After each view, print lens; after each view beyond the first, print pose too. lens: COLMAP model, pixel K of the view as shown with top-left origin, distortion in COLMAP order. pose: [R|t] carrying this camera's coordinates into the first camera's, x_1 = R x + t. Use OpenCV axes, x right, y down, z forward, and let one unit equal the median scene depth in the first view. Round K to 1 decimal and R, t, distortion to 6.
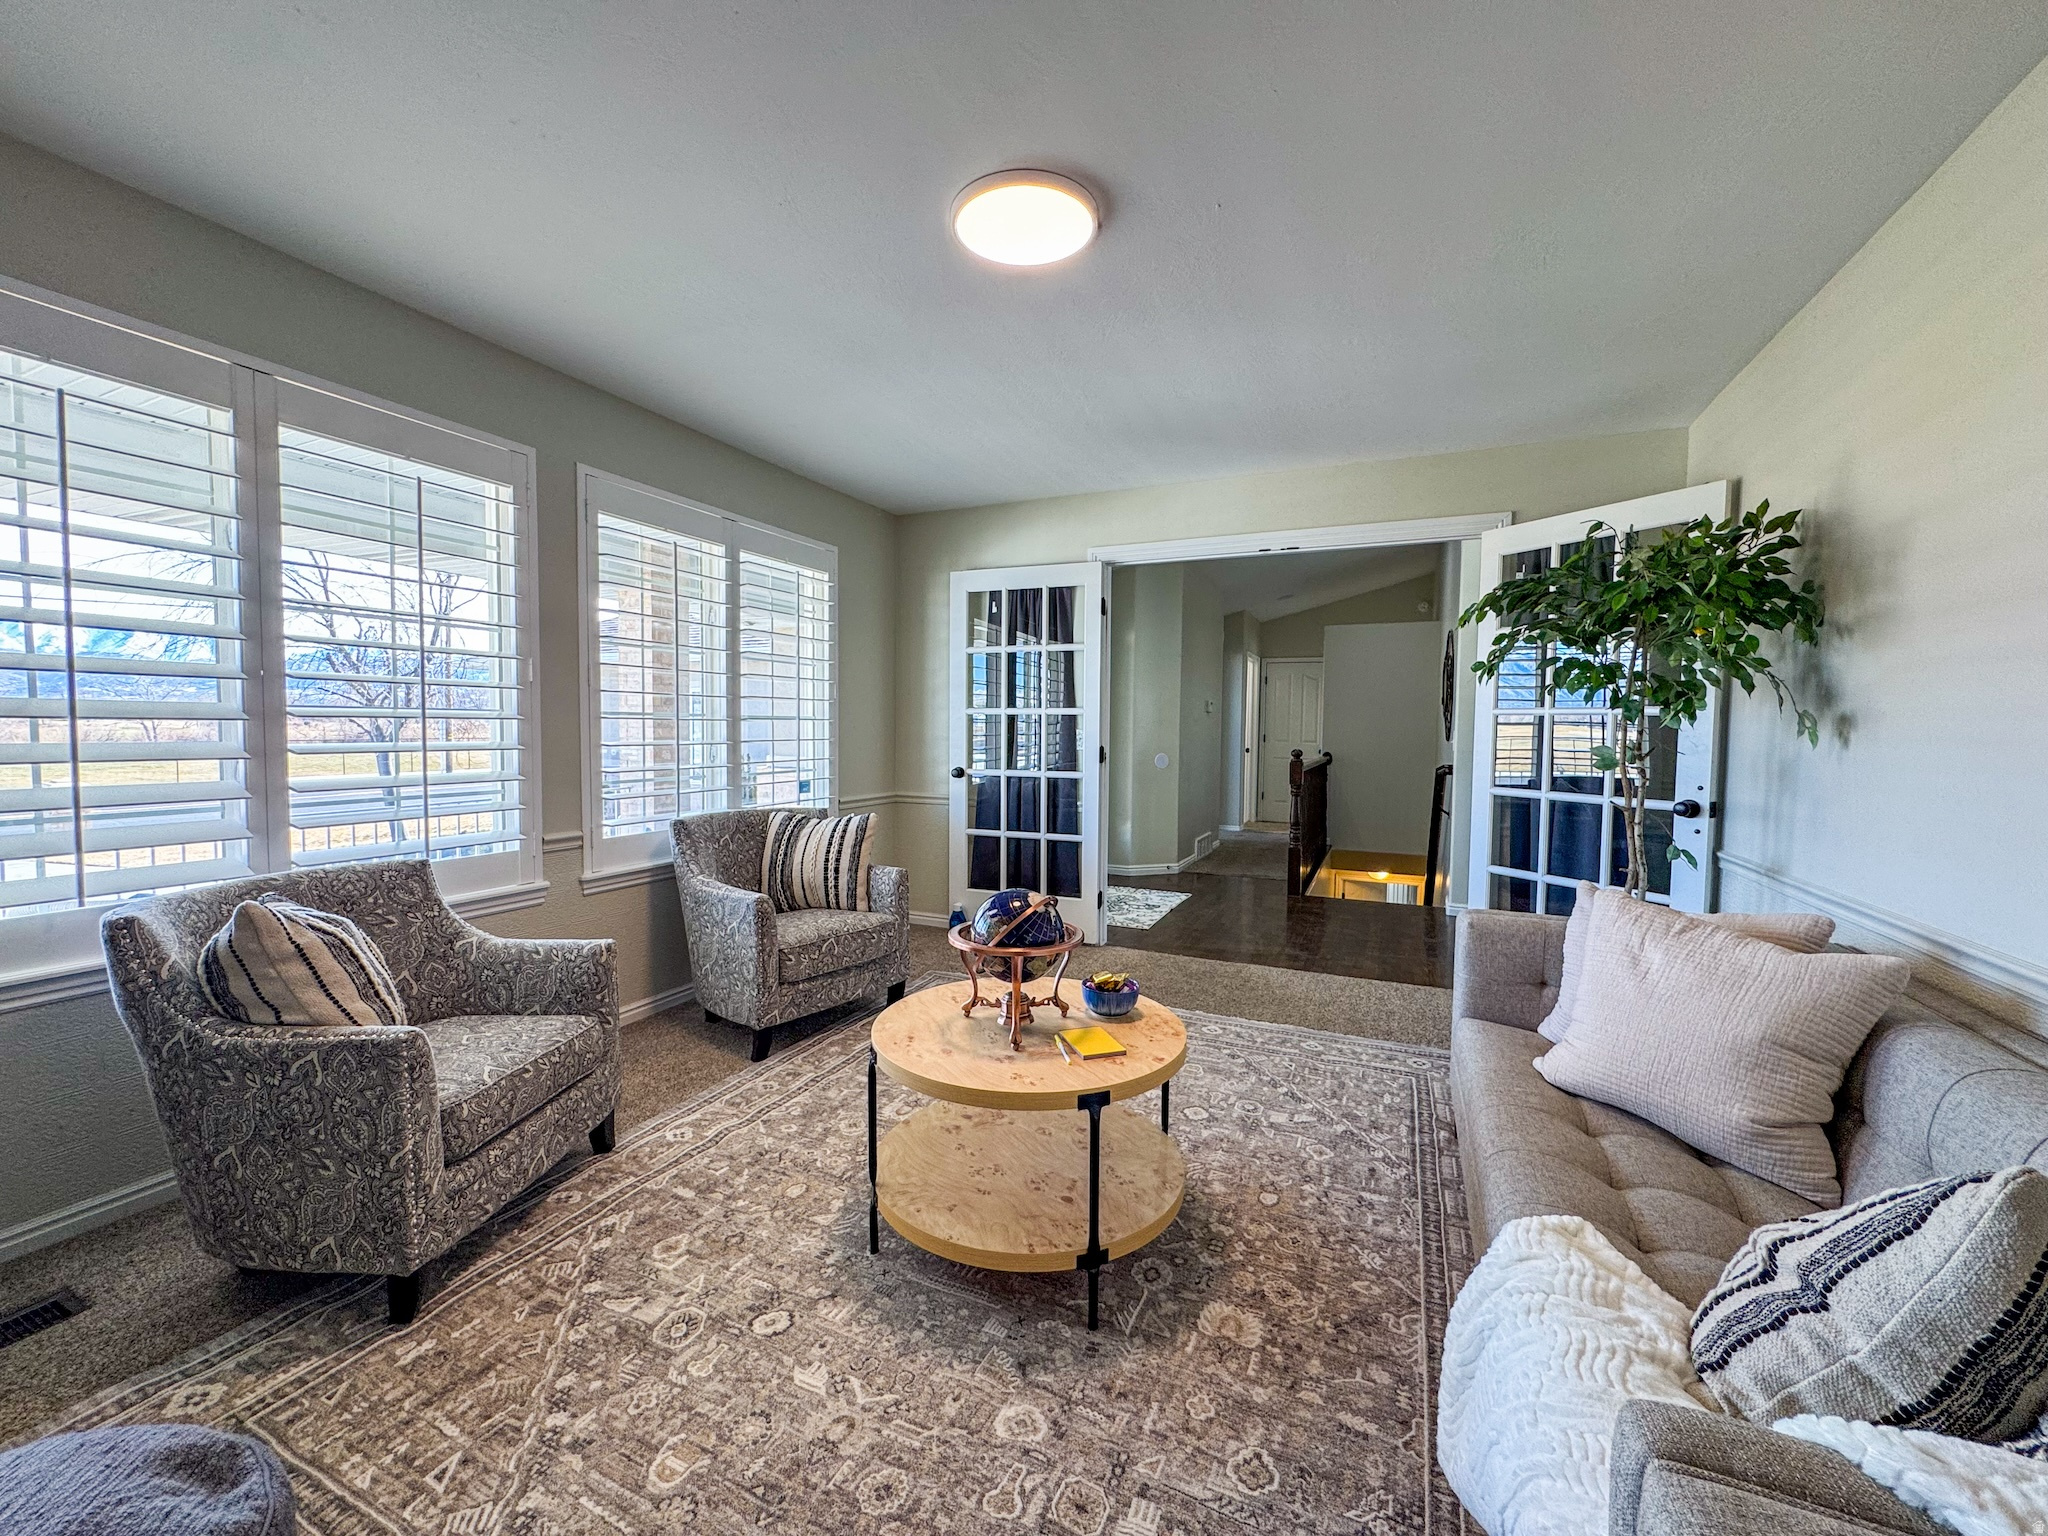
lens RADIAL K [[819.0, 0, 1022.3], [0, 819.0, 765.0], [0, 0, 1]] dist [-0.003659, 0.000615]
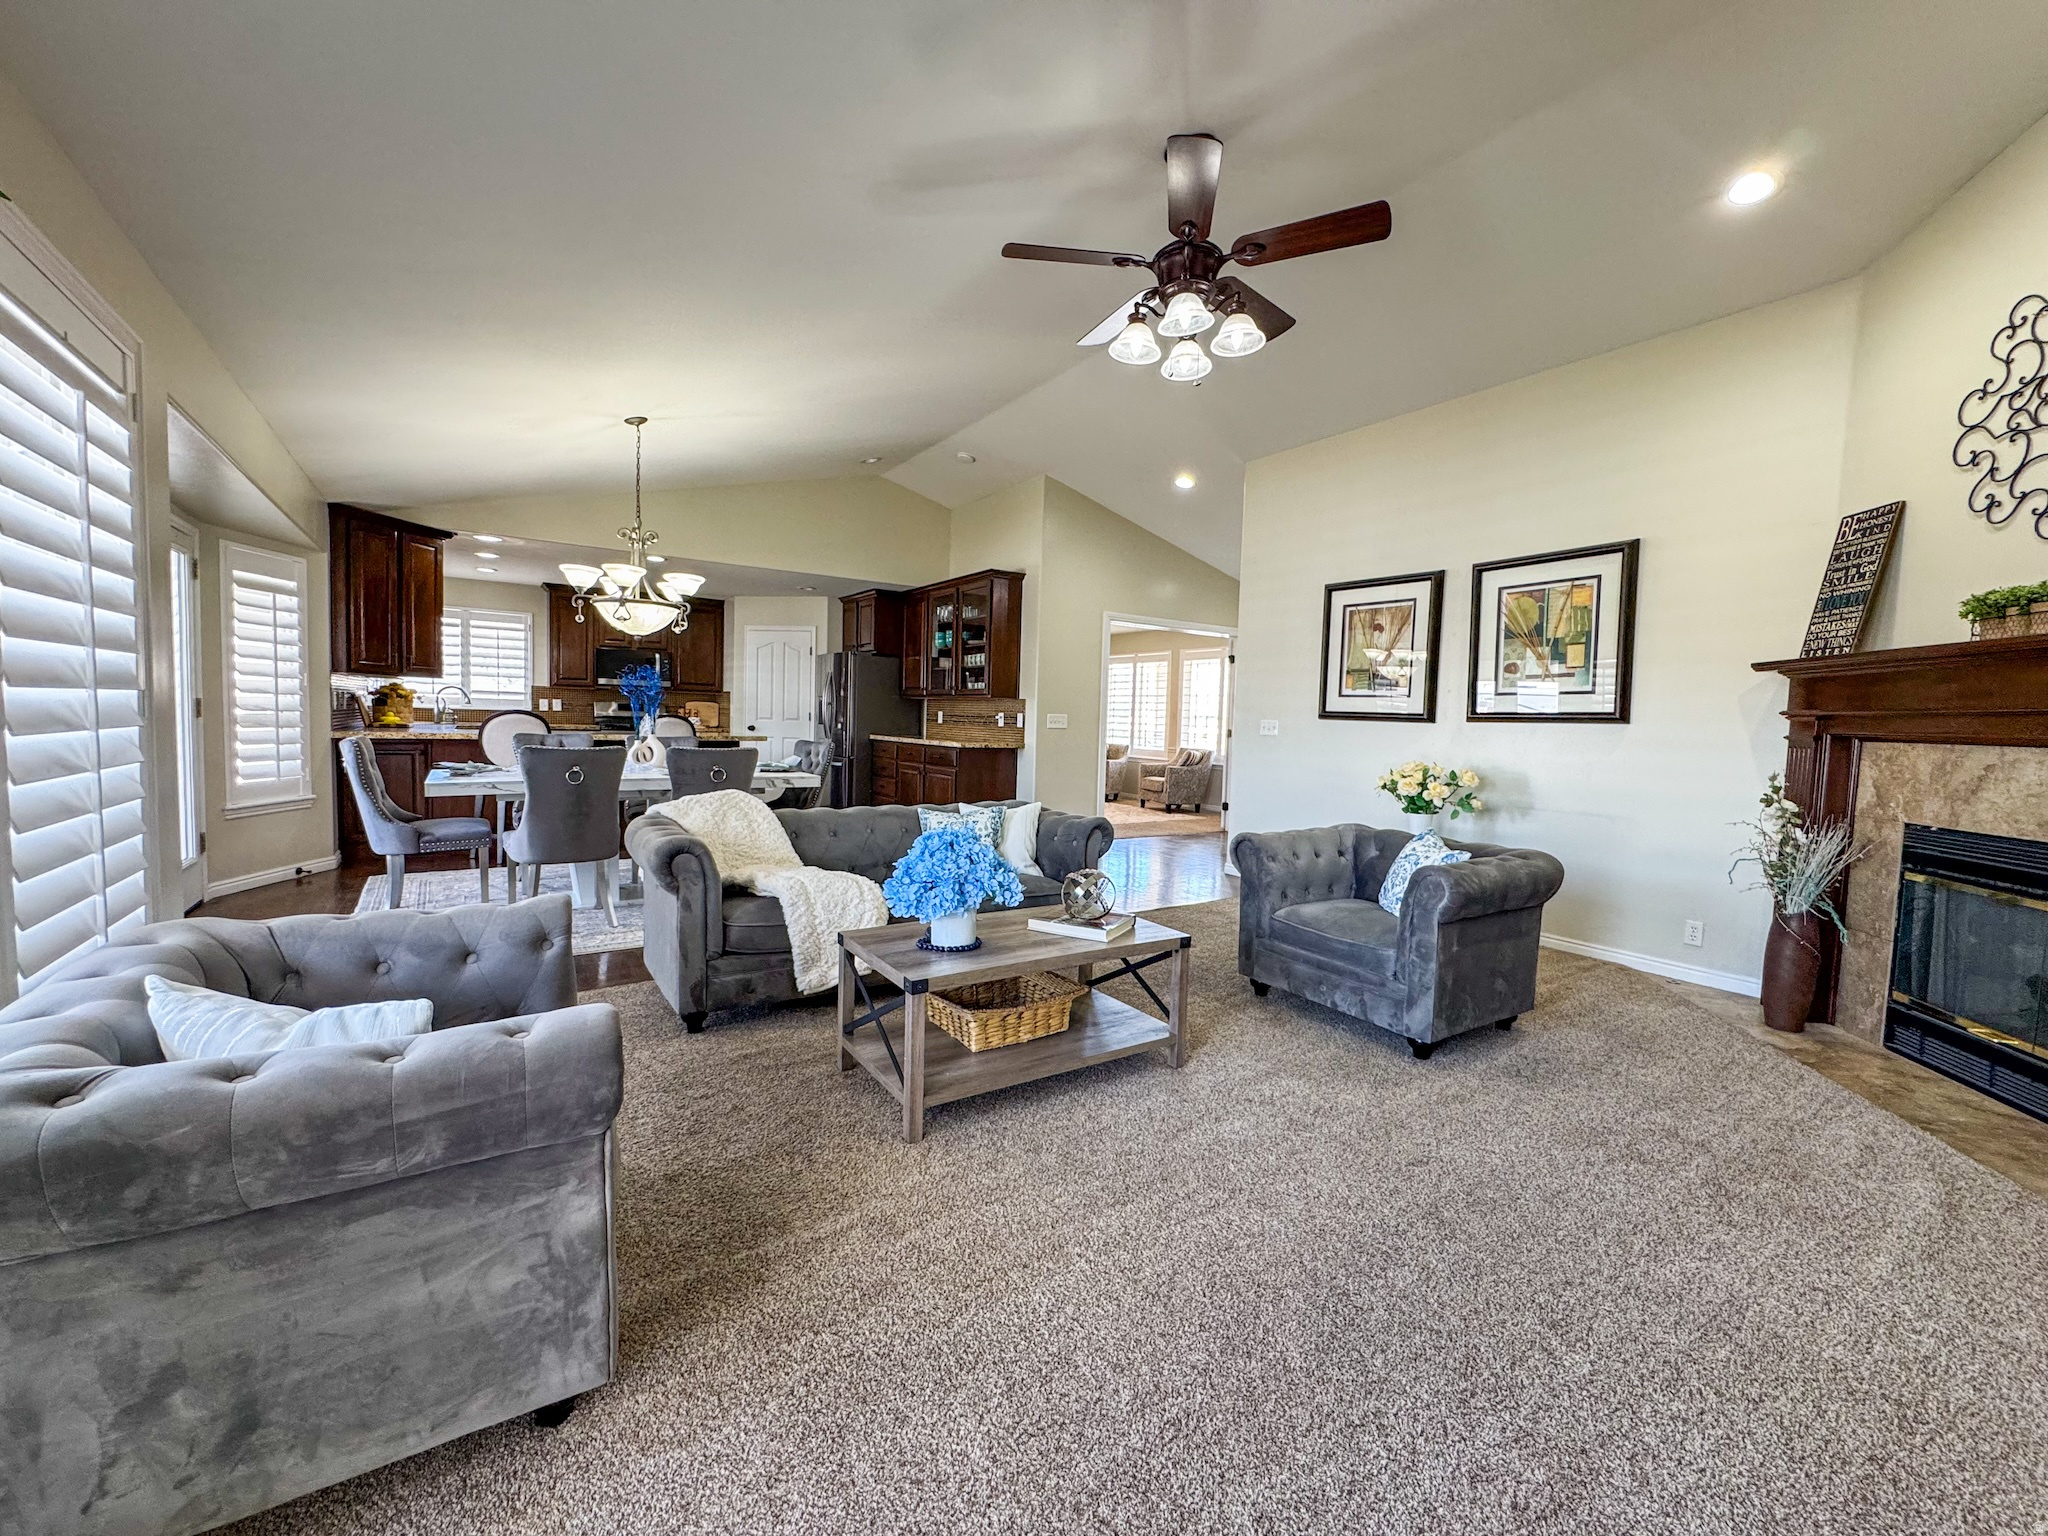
lens RADIAL K [[819.0, 0, 1022.3], [0, 819.0, 765.0], [0, 0, 1]] dist [-0.003659, 0.000615]
pose [[-0.528356, 0.022975, -0.848712, 3.621901], [-0.077833, 0.994114, 0.075365, -0.082967], [0.845448, 0.105878, -0.523457, 2.870257]]
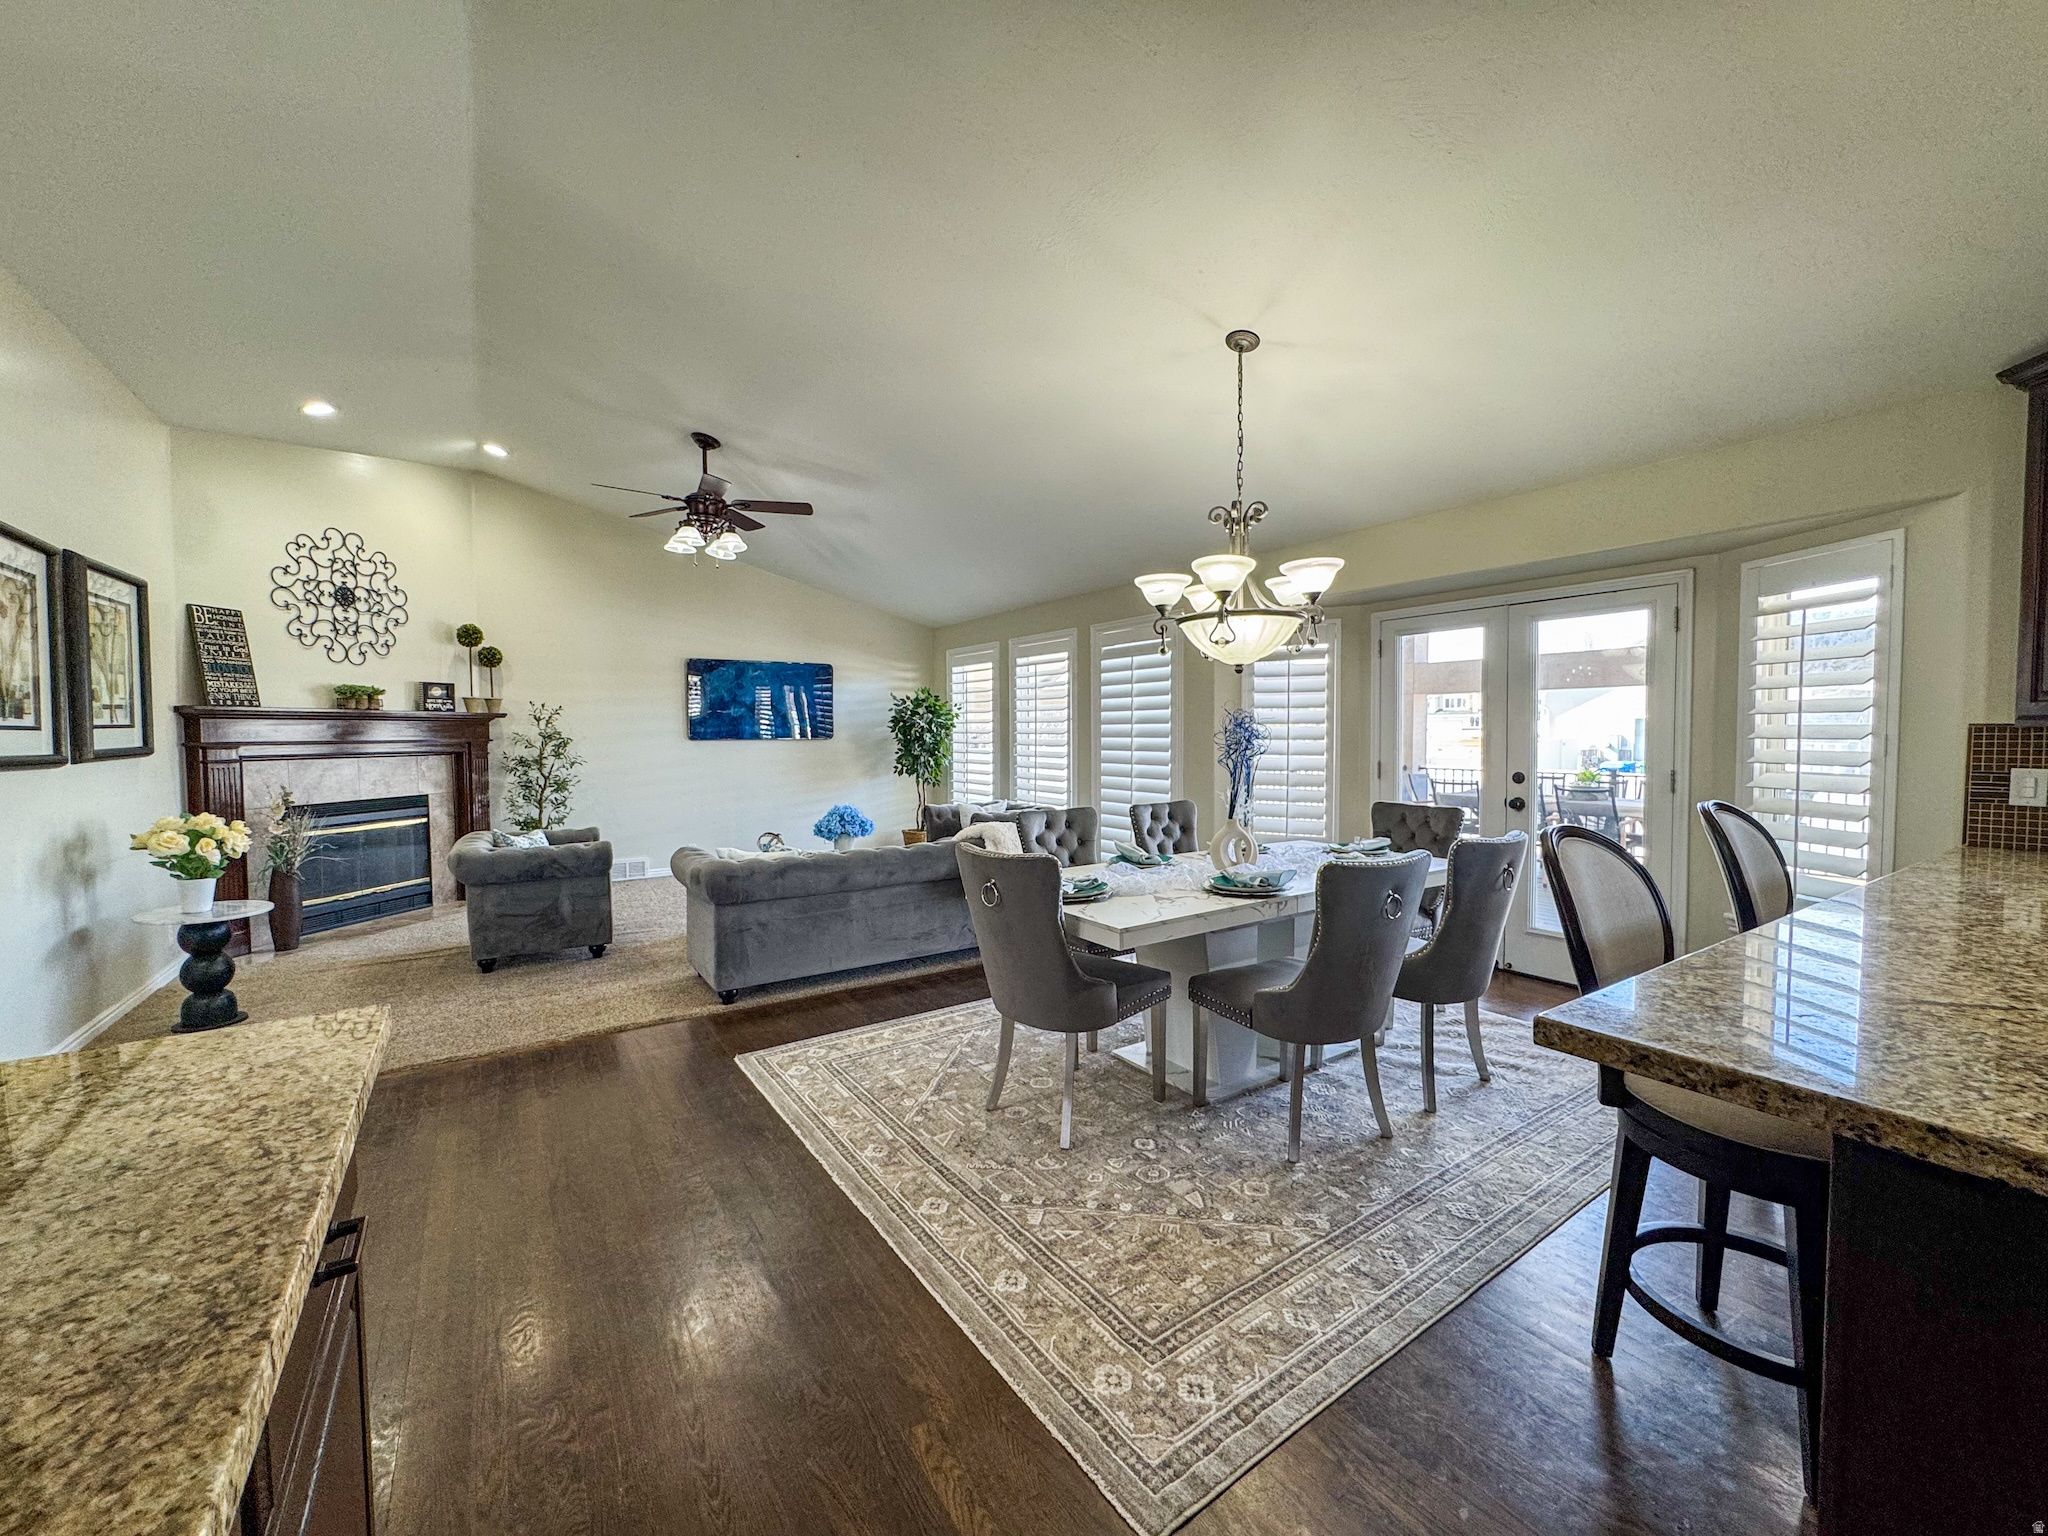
lens RADIAL K [[819.0, 0, 1022.3], [0, 819.0, 765.0], [0, 0, 1]] dist [-0.003659, 0.000615]
pose [[0.531584, -0.050389, 0.845505, 1.167033], [0.053491, 0.998233, 0.025860, -0.067114], [-0.845315, 0.031480, 0.533340, 0.646247]]
